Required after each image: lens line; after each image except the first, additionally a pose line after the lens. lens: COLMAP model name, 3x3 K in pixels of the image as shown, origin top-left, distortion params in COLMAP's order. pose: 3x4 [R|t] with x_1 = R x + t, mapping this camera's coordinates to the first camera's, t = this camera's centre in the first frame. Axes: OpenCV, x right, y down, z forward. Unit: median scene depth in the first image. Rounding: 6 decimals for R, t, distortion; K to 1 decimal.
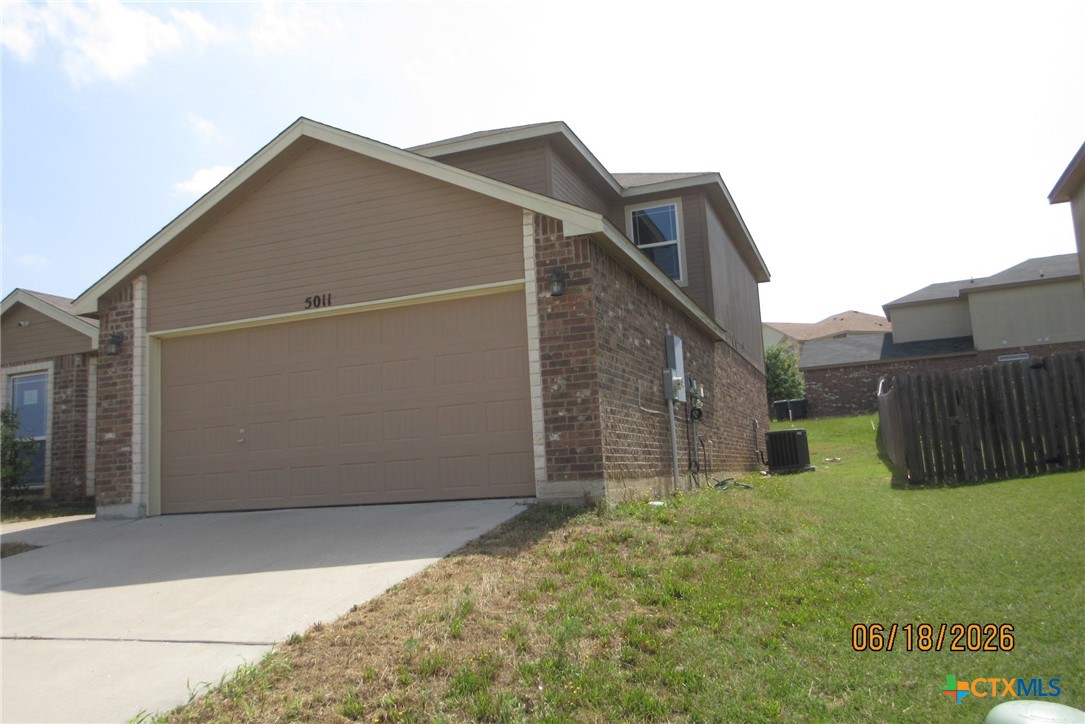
lens RADIAL K [[859.6, 0, 540.8], [0, 859.6, 358.8], [0, 0, 1]] dist [0.006748, -0.001607]
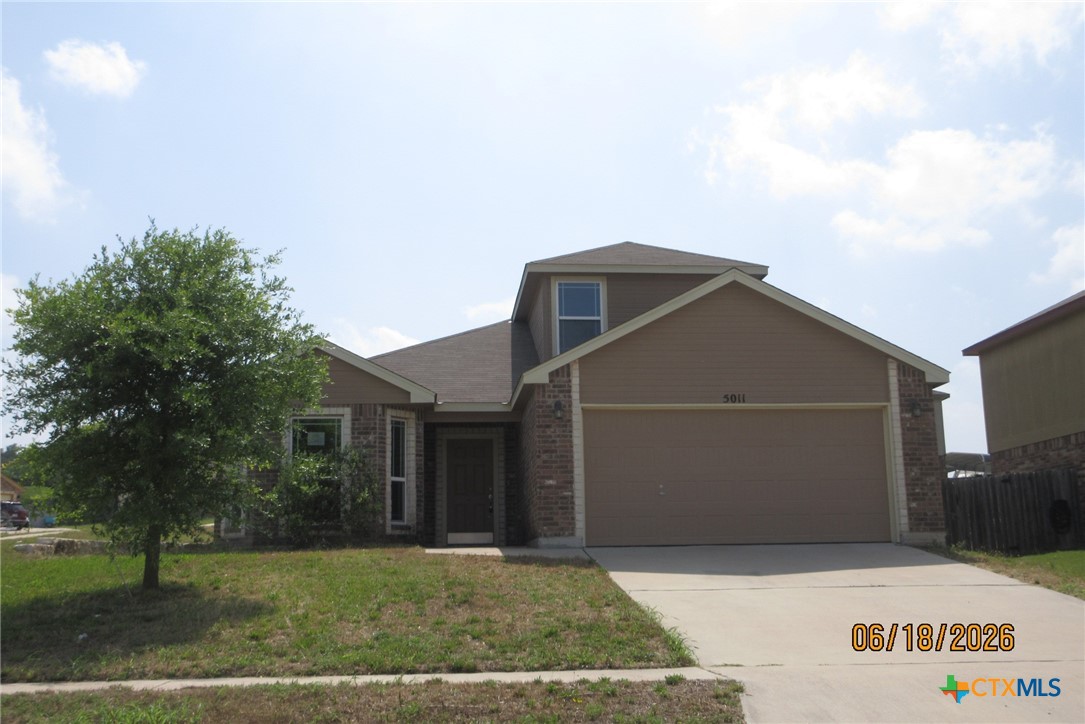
lens RADIAL K [[1181.0, 0, 544.0], [0, 1181.0, 361.6], [0, 0, 1]] dist [0.029482, 0.000000]
pose [[0.893753, 0.117853, 0.432801, -1.297154], [-0.092316, 0.992540, -0.079634, 0.053199], [-0.438958, 0.031218, 0.897965, -0.569491]]
